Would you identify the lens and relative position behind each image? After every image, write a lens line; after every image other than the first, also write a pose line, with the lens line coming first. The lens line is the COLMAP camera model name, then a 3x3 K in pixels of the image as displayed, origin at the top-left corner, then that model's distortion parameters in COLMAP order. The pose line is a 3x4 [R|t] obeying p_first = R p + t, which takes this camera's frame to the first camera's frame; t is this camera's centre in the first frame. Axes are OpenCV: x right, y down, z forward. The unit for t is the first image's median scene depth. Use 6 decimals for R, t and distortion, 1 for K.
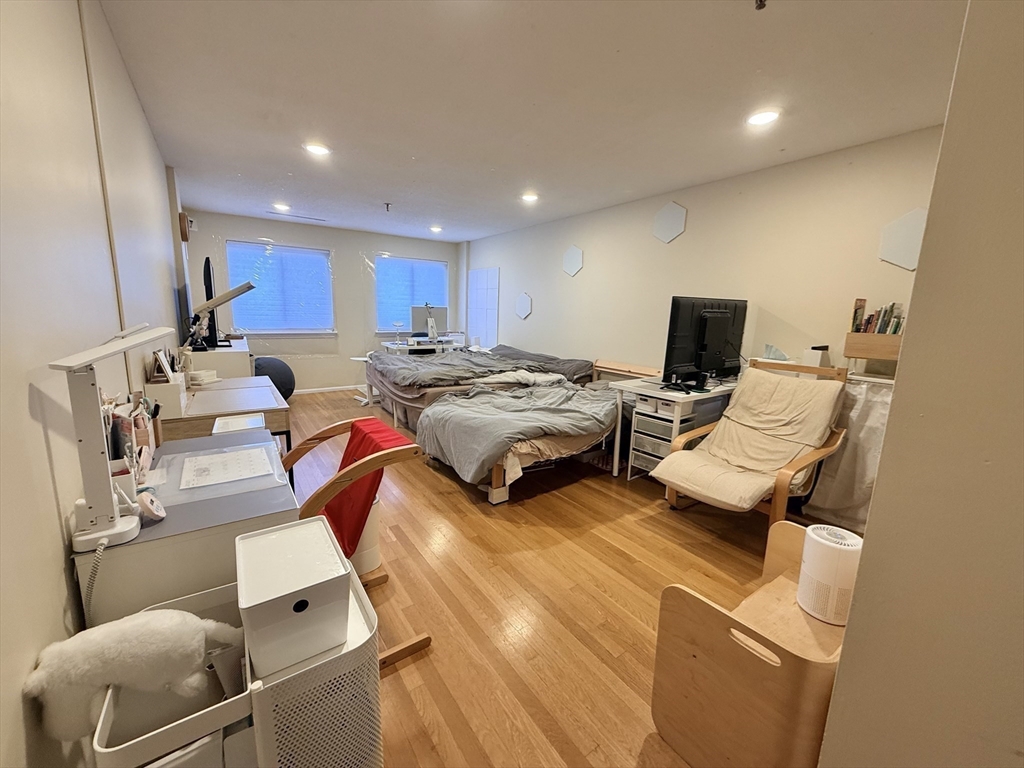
lens RADIAL K [[407.9, 0, 508.0], [0, 407.9, 384.4], [0, 0, 1]] dist [-0.000415, -0.000142]
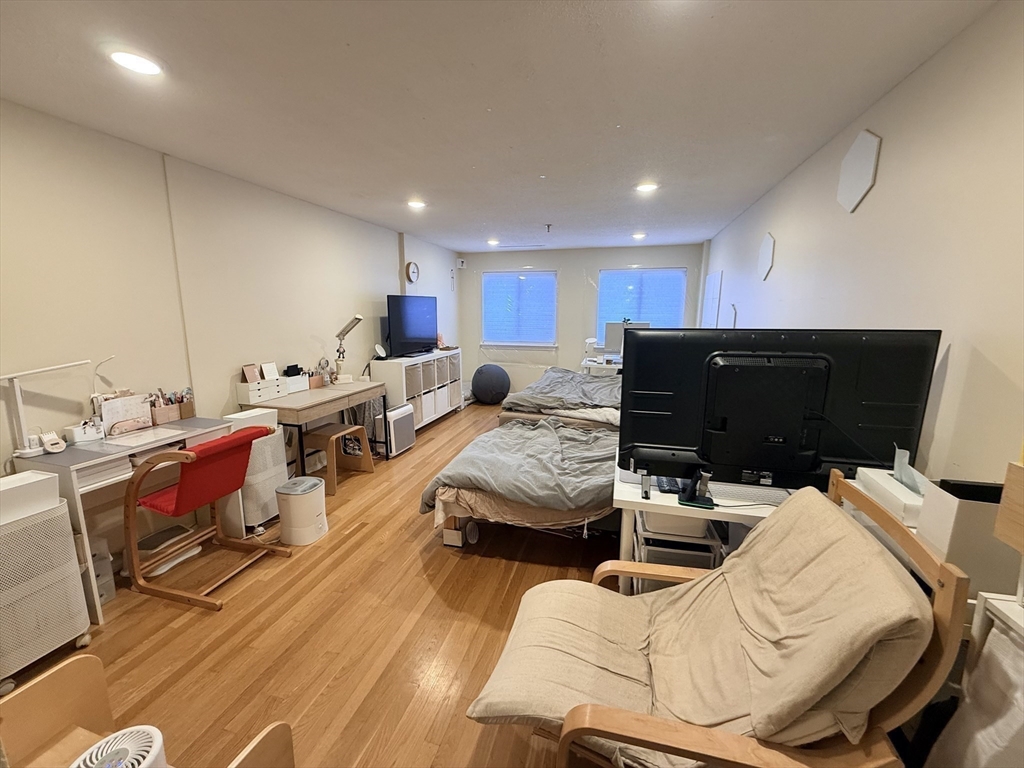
lens RADIAL K [[407.9, 0, 508.0], [0, 407.9, 384.4], [0, 0, 1]] dist [-0.000415, -0.000142]
pose [[0.631630, 0.115490, -0.766620, 0.661537], [-0.122774, 0.991265, 0.048177, -0.123422], [0.765487, 0.063691, 0.640291, 0.426187]]
